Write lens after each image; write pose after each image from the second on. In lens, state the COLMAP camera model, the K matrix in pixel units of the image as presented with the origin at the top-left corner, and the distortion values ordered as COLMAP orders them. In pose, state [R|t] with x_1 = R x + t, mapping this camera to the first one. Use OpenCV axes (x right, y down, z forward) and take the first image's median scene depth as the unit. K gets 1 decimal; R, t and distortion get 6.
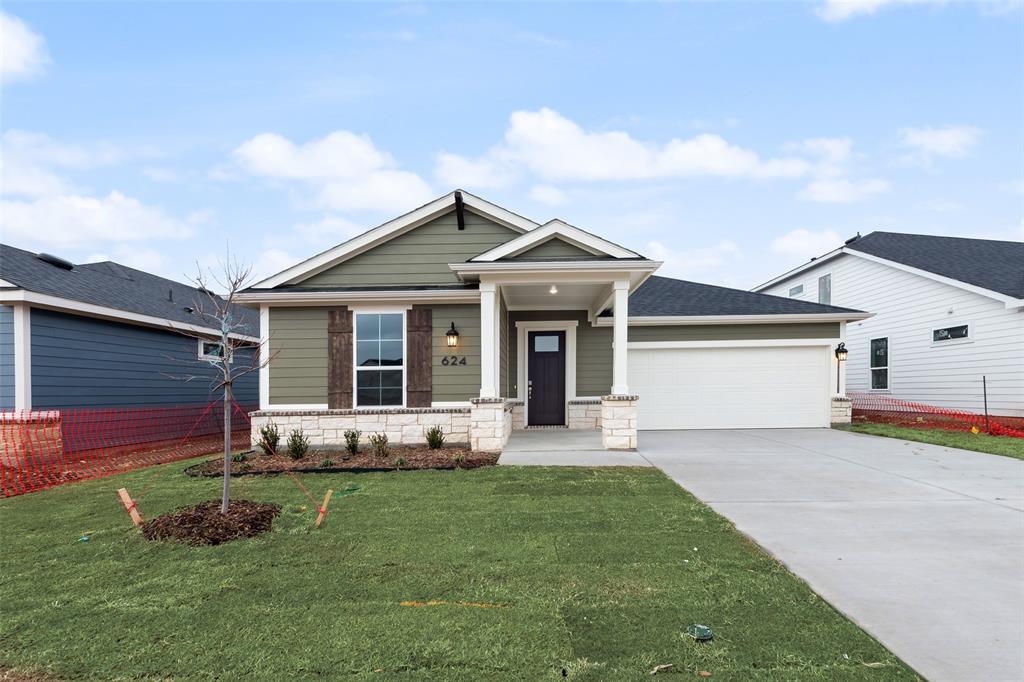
lens RADIAL K [[408.0, 0, 512.0], [0, 408.0, 341.0], [0, 0, 1]] dist [0.000573, -0.000123]
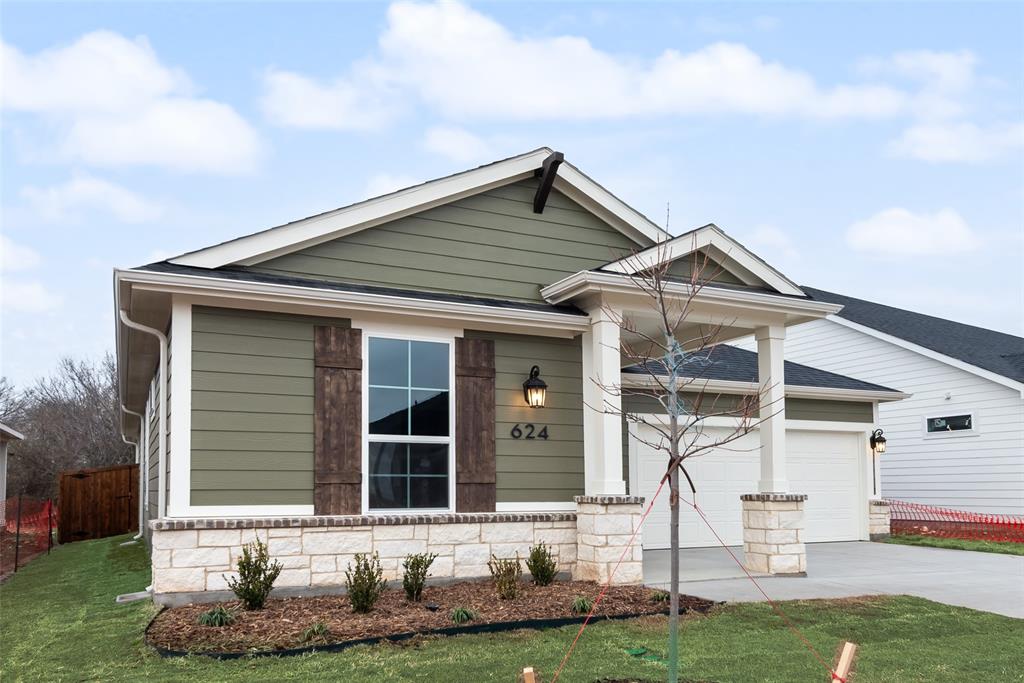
lens RADIAL K [[680.8, 0, 511.9], [0, 680.8, 364.6], [0, 0, 1]] dist [-0.003906, -0.001758]
pose [[0.924936, 0.081085, 0.371375, -0.544852], [-0.059051, 0.995773, -0.070344, 0.023159], [-0.375509, 0.043133, 0.925814, 0.102676]]
